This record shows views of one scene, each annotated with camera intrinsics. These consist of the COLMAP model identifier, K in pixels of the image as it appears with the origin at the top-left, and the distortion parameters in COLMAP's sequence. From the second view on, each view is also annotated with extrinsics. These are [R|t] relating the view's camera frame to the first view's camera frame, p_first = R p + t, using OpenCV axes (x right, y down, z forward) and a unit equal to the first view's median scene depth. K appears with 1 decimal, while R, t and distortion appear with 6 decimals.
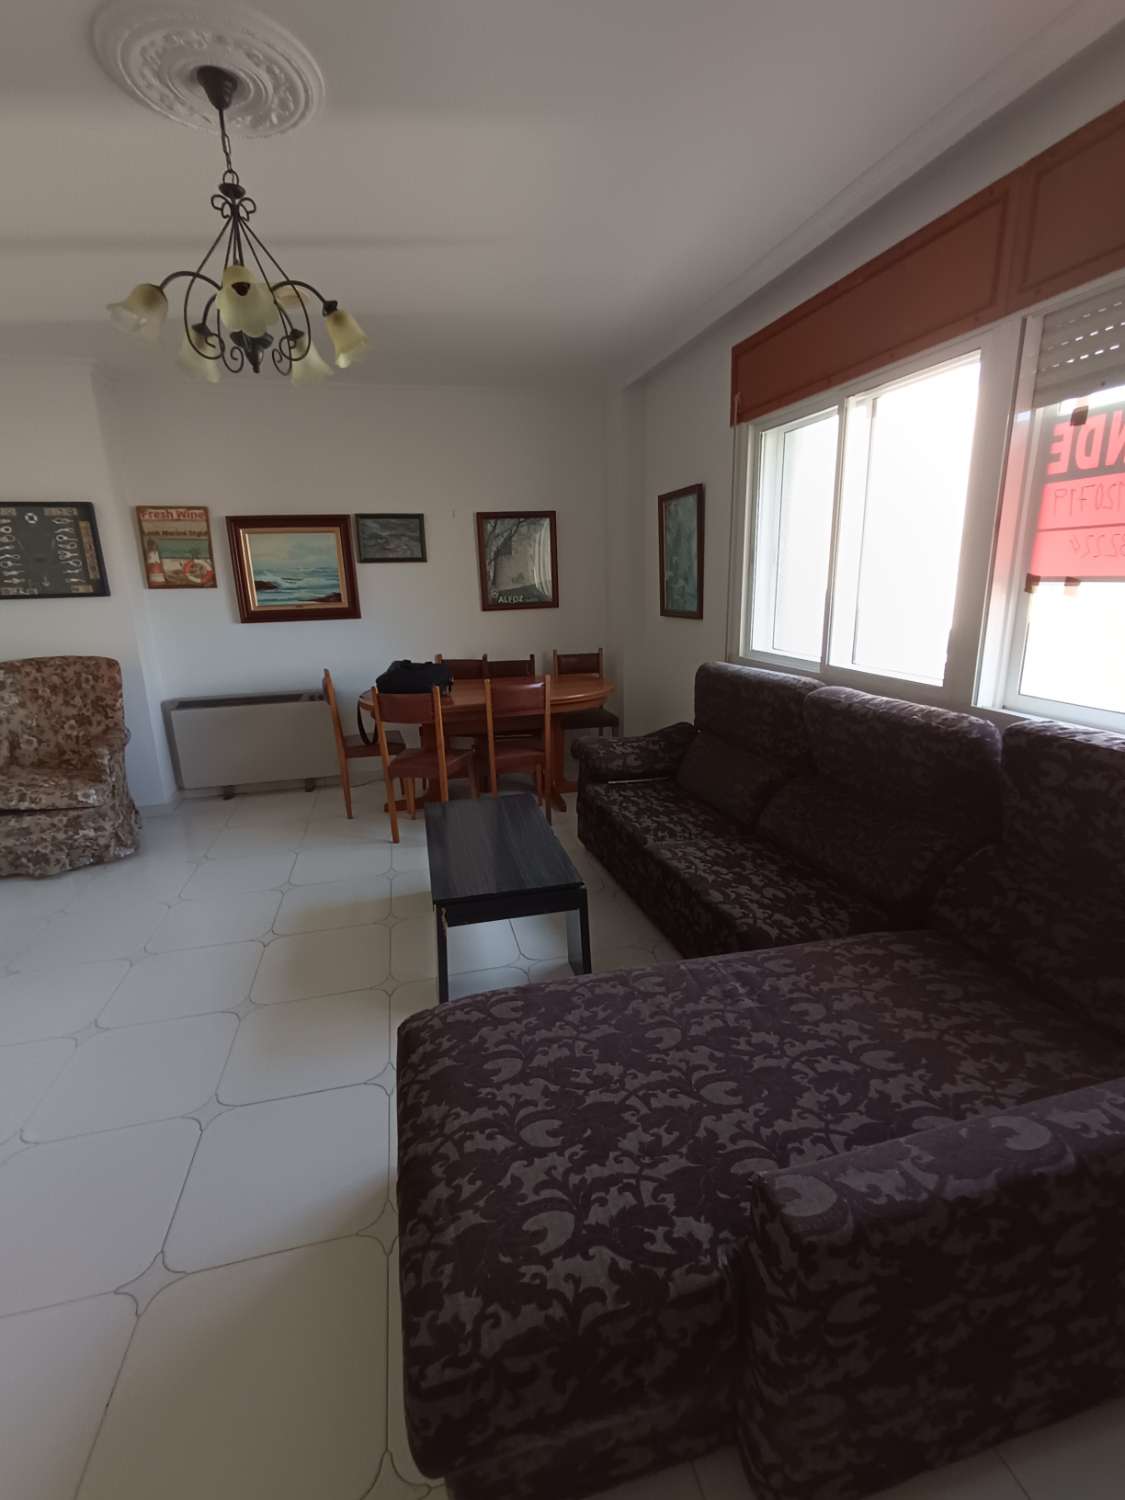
lens RADIAL K [[682.7, 0, 563.9], [0, 682.7, 754.8], [0, 0, 1]] dist [-0.002296, -0.001838]
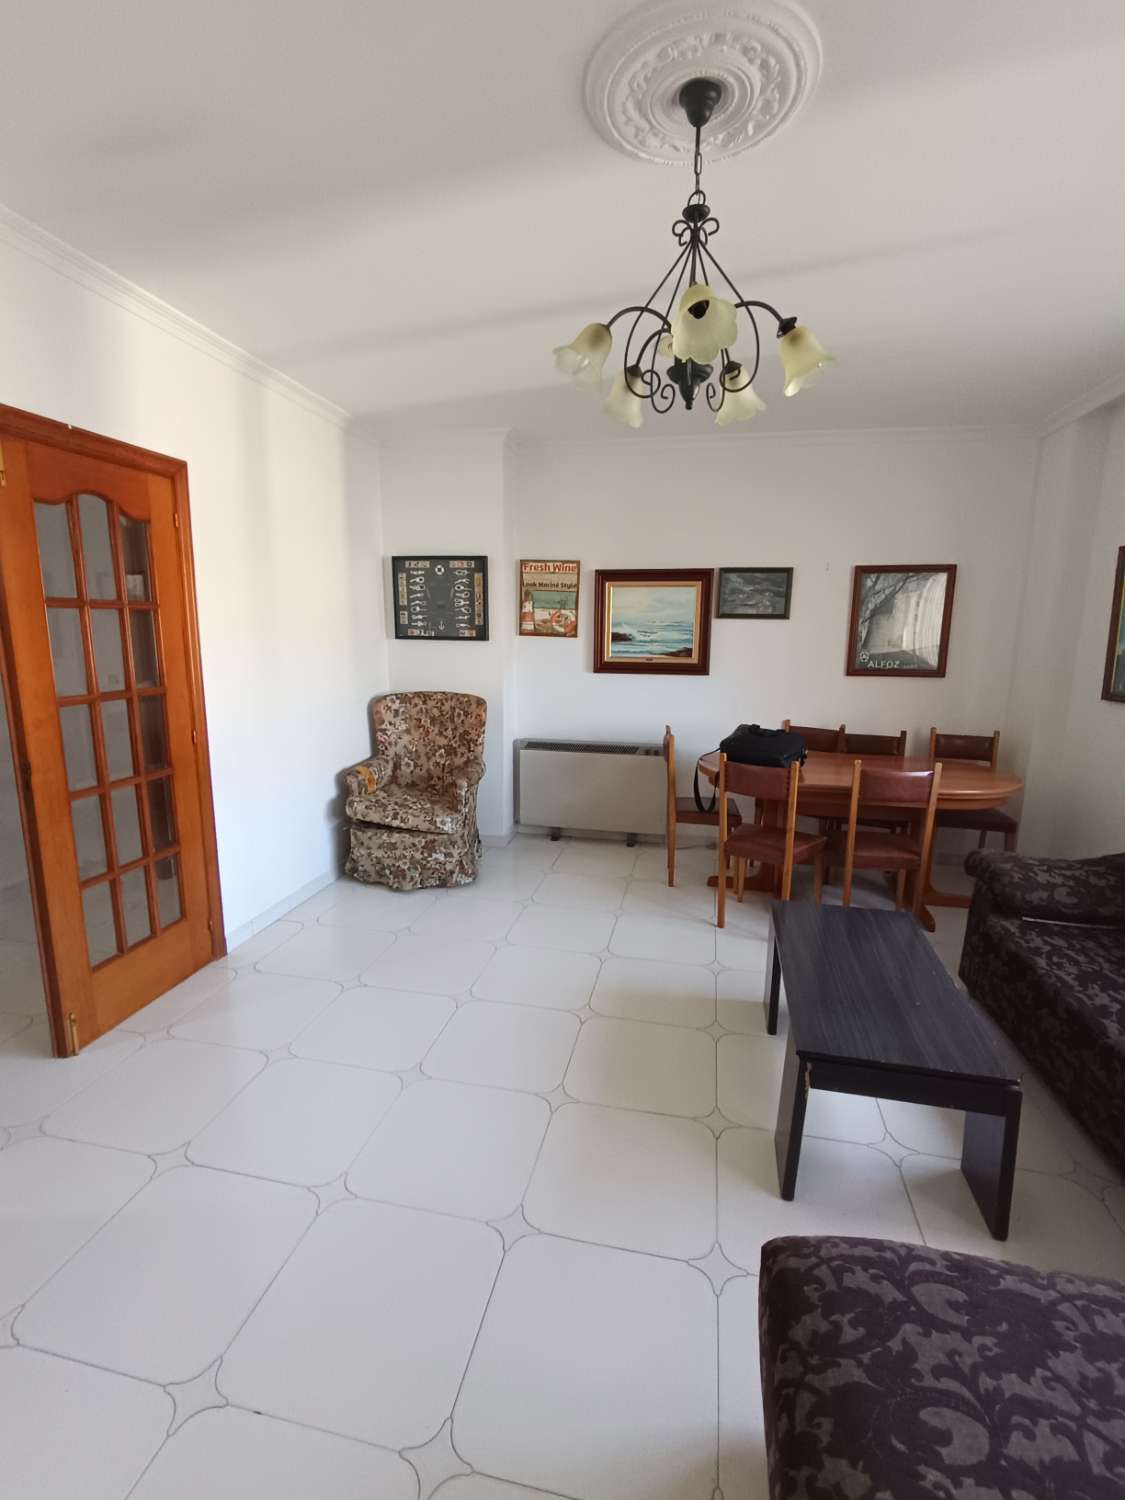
lens RADIAL K [[682.7, 0, 564.6], [0, 682.7, 750.5], [0, 0, 1]] dist [-0.002296, -0.001838]
pose [[0.899996, 0.115174, -0.420407, -0.083775], [-0.147859, 0.987944, -0.045878, -0.029234], [0.410055, 0.103451, 0.906175, 0.086384]]
